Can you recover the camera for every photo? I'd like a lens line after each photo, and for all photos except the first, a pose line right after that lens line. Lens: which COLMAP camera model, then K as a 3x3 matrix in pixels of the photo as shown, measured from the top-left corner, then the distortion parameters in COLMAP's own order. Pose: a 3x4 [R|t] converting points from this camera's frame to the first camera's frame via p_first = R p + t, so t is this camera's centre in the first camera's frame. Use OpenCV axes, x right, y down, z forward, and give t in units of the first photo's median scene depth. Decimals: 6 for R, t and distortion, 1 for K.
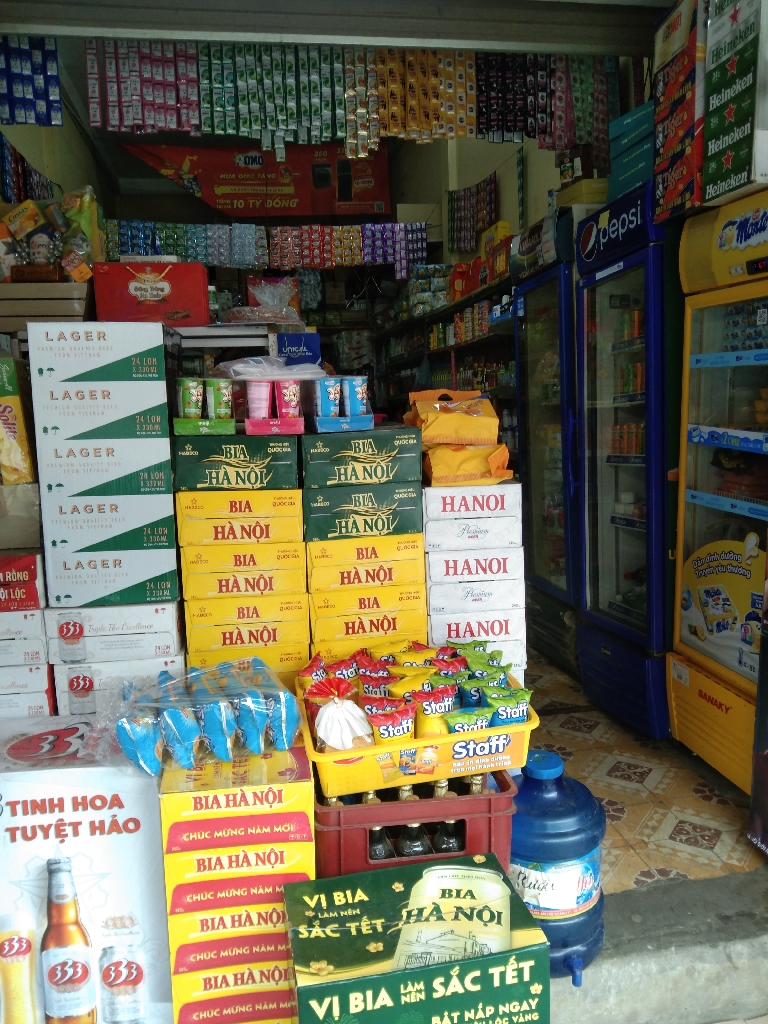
lens RADIAL K [[781.9, 0, 343.9], [0, 781.9, 512.4], [0, 0, 1]] dist [0.029741, -0.096859]
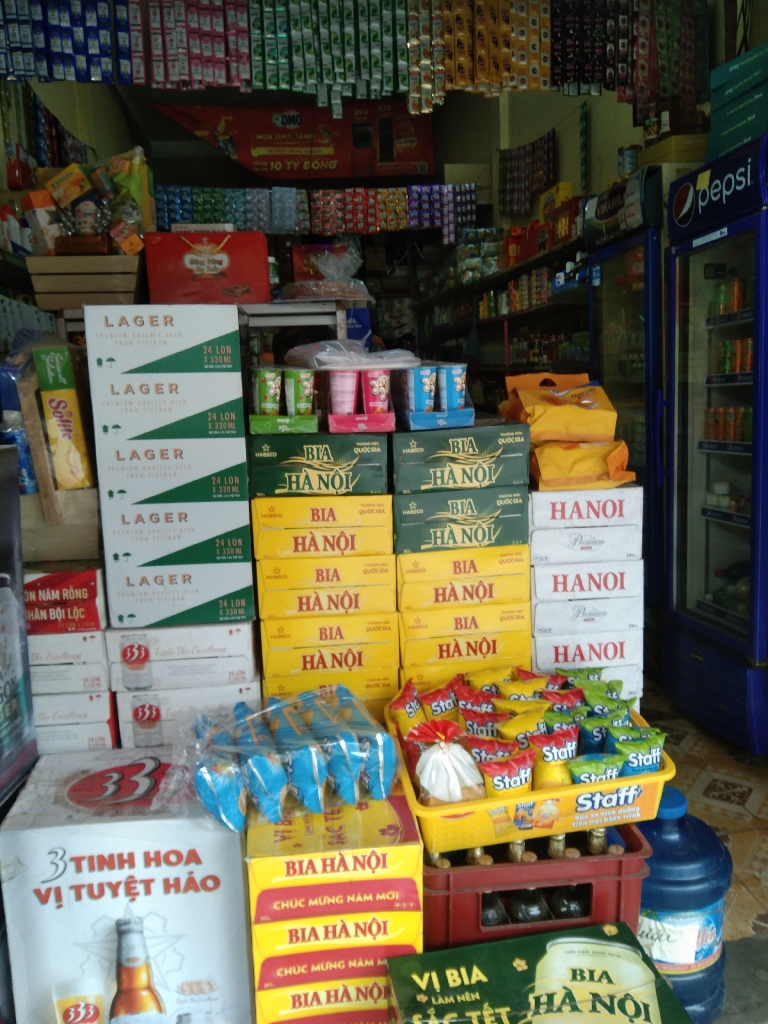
lens RADIAL K [[781.9, 0, 343.9], [0, 781.9, 512.4], [0, 0, 1]] dist [0.029741, -0.096859]
pose [[0.999384, 0.004046, -0.034868, -0.077655], [-0.002576, 0.999110, 0.042110, -0.046728], [0.035008, -0.041995, 0.998504, 0.120465]]
